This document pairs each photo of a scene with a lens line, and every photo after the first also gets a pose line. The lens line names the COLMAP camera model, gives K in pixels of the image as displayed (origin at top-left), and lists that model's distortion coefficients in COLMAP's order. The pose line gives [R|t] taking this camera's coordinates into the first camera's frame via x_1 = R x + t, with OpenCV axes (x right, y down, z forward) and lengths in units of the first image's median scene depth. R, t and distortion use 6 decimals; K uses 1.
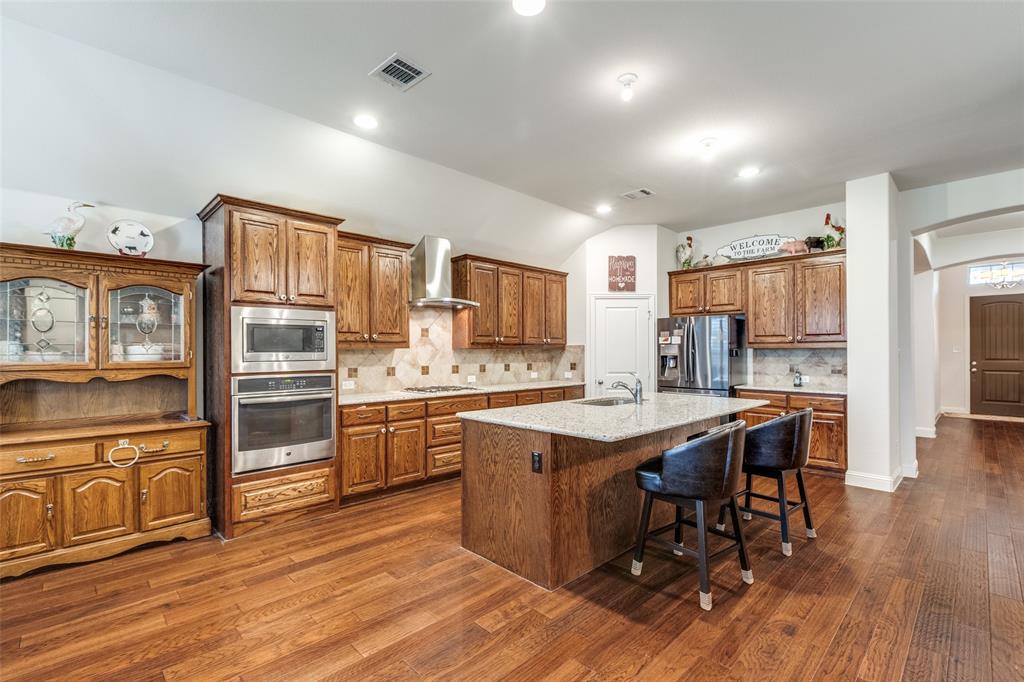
lens RADIAL K [[458.0, 0, 508.9], [0, 458.0, 345.3], [0, 0, 1]] dist [0.001097, -0.000342]
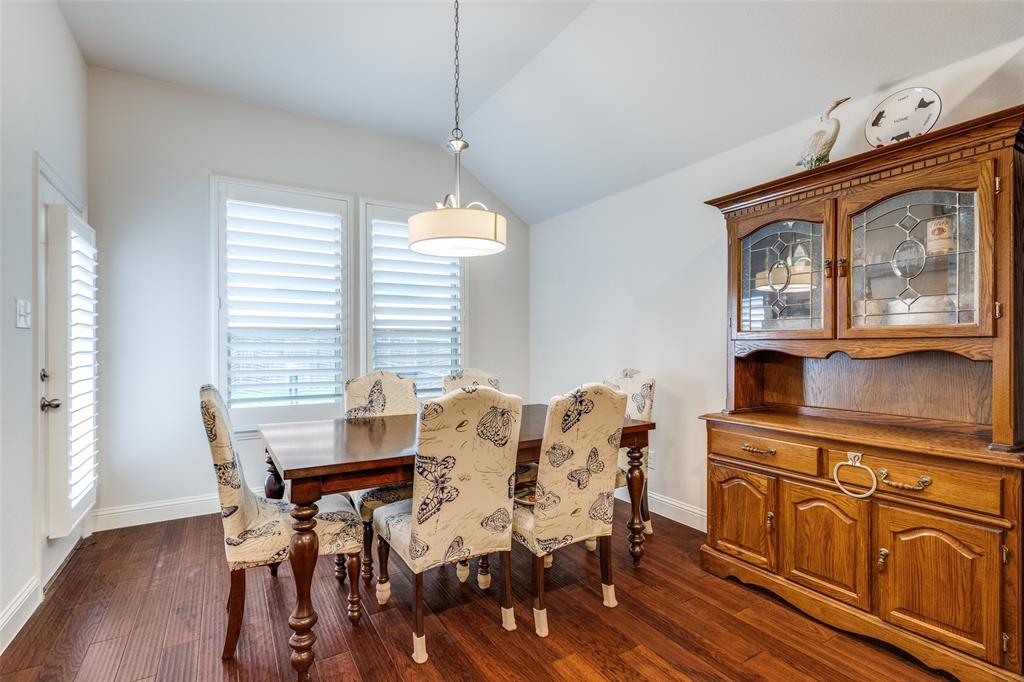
lens RADIAL K [[476.2, 0, 507.6], [0, 476.2, 350.3], [0, 0, 1]] dist [0.001278, -0.000183]
pose [[-0.226885, 0.008927, -0.973881, -0.078010], [0.013495, 0.999891, 0.006021, 0.040881], [0.973828, -0.011777, -0.226980, 0.483951]]
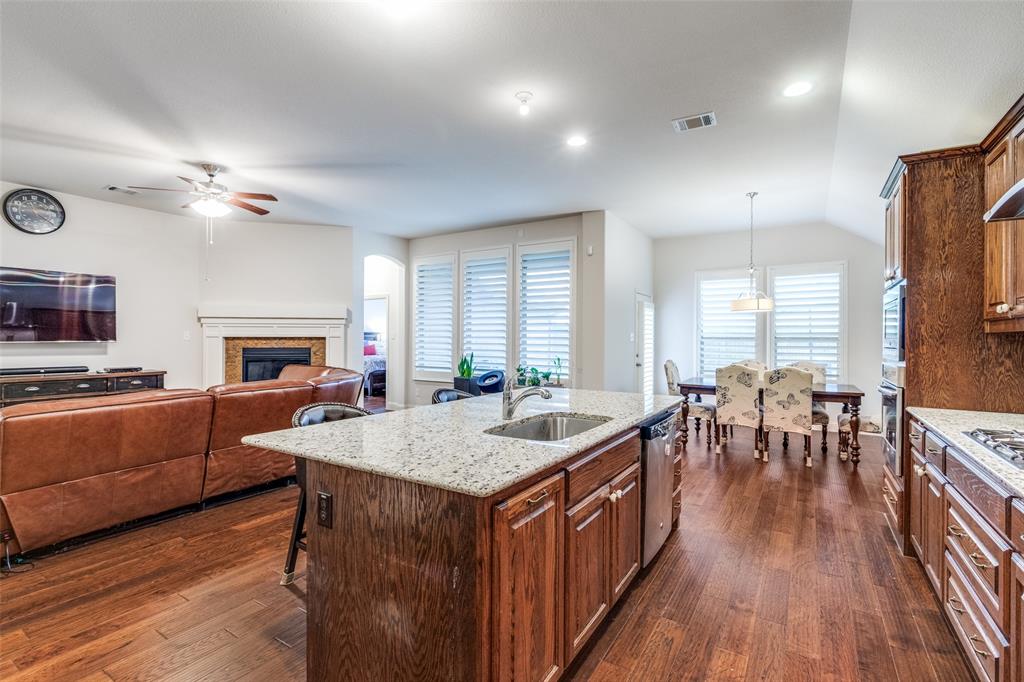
lens RADIAL K [[464.4, 0, 510.0], [0, 464.4, 334.9], [0, 0, 1]] dist [0.002571, 0.000215]
pose [[-0.971949, -0.004408, -0.235152, 0.371742], [-0.000277, 0.999845, -0.017596, 0.020305], [0.235193, -0.017038, -0.971799, 1.398507]]
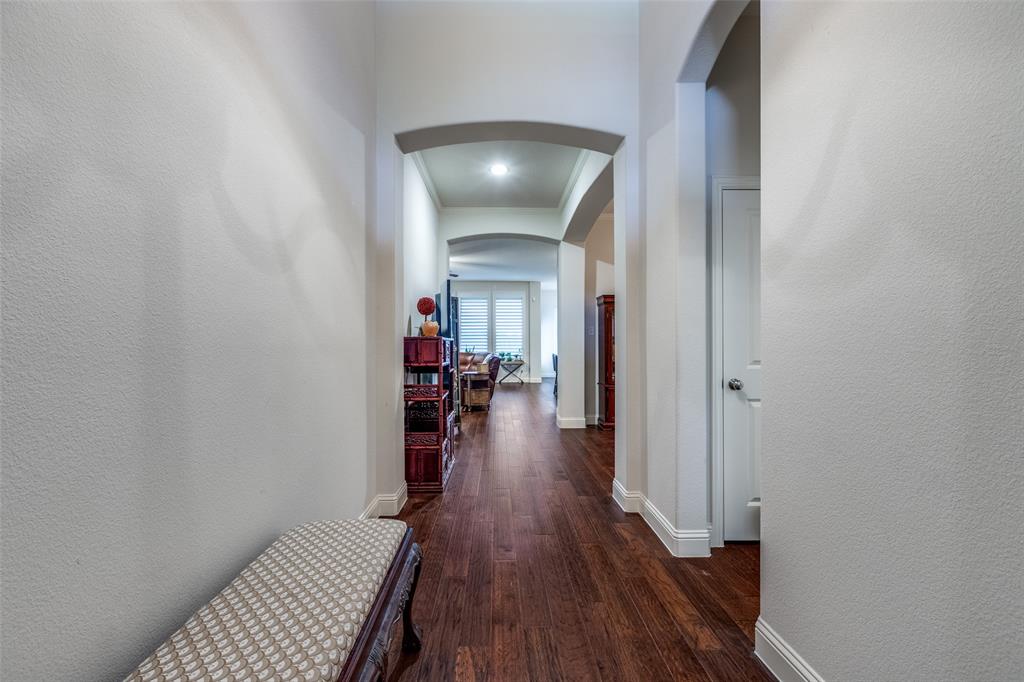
lens RADIAL K [[458.0, 0, 508.9], [0, 458.0, 345.3], [0, 0, 1]] dist [0.001097, -0.000342]
pose [[-0.673616, 0.006805, -0.739050, 2.259306], [0.011927, 0.999927, -0.001664, 0.054896], [0.738985, -0.009936, -0.673648, 2.050801]]
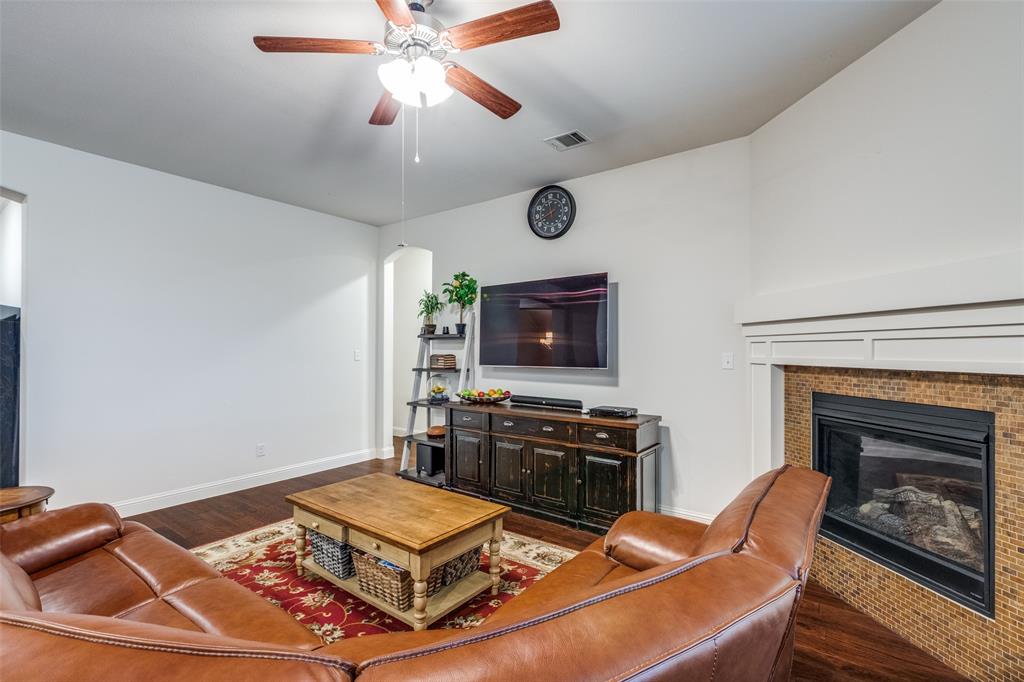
lens RADIAL K [[459.7, 0, 508.9], [0, 459.7, 339.3], [0, 0, 1]] dist [-0.001421, -0.001398]
pose [[-0.175088, 0.018400, 0.984381, 0.313012], [-0.010427, 0.999735, -0.020541, -0.020906], [-0.984498, -0.013860, -0.174849, 0.169910]]
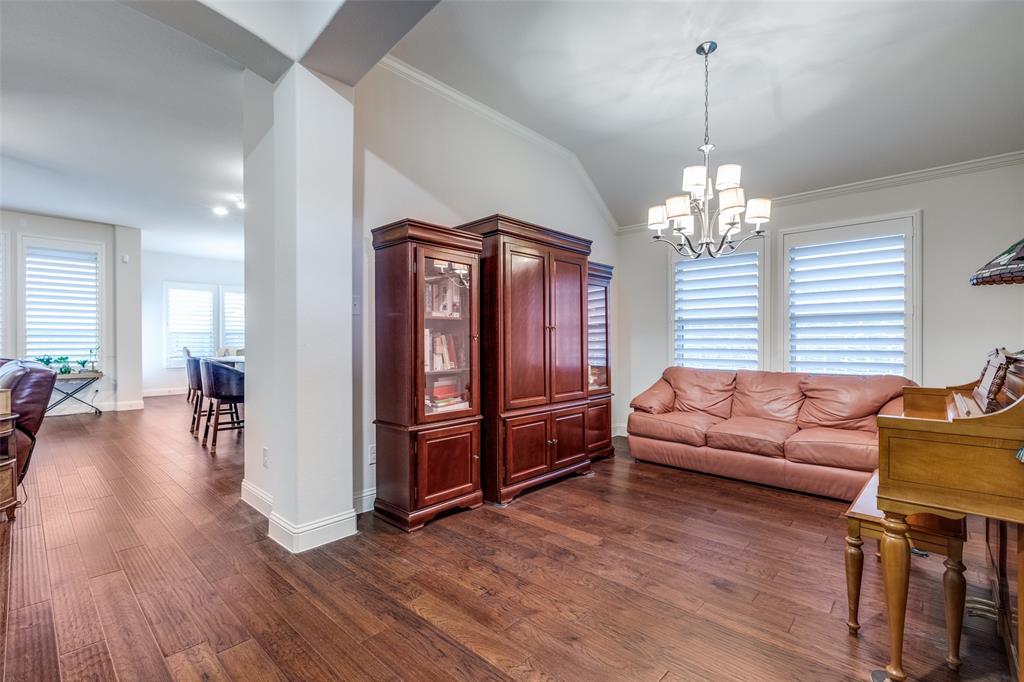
lens RADIAL K [[459.7, 0, 508.9], [0, 459.7, 339.3], [0, 0, 1]] dist [-0.001421, -0.001398]
pose [[0.054563, 0.001857, -0.998509, 1.627761], [0.018602, 0.999823, 0.002876, 0.063173], [0.998337, -0.018731, 0.054519, 1.406700]]
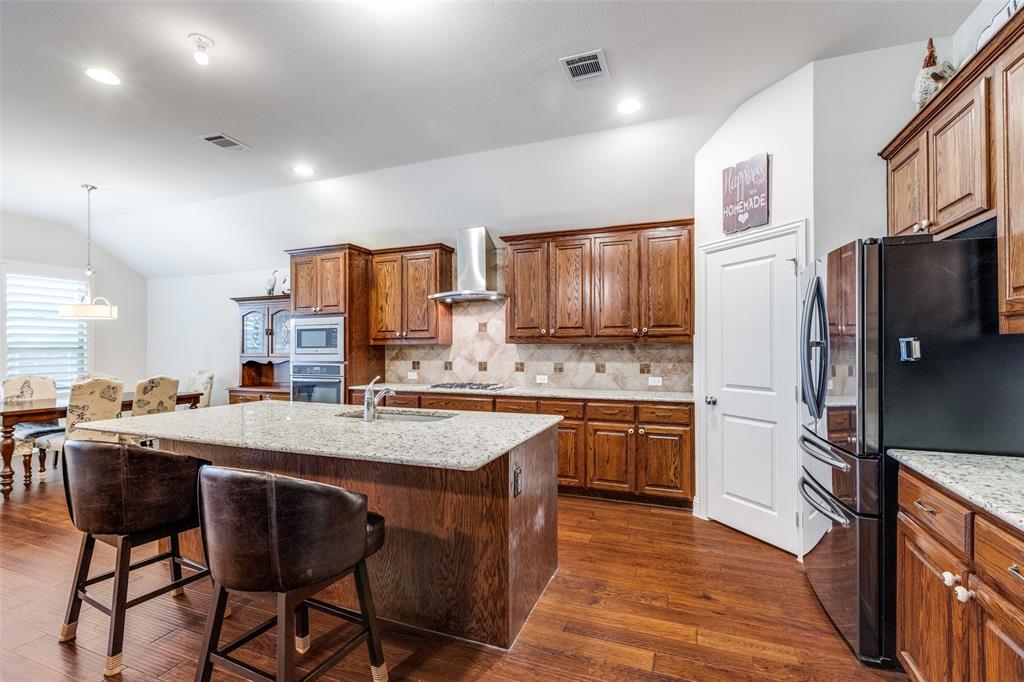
lens RADIAL K [[458.0, 0, 508.9], [0, 458.0, 345.3], [0, 0, 1]] dist [0.001097, -0.000342]
pose [[0.417723, -0.005667, -0.908557, 0.871013], [0.013898, 0.999903, 0.000153, 0.012744], [0.908468, -0.012691, 0.417762, 0.777088]]
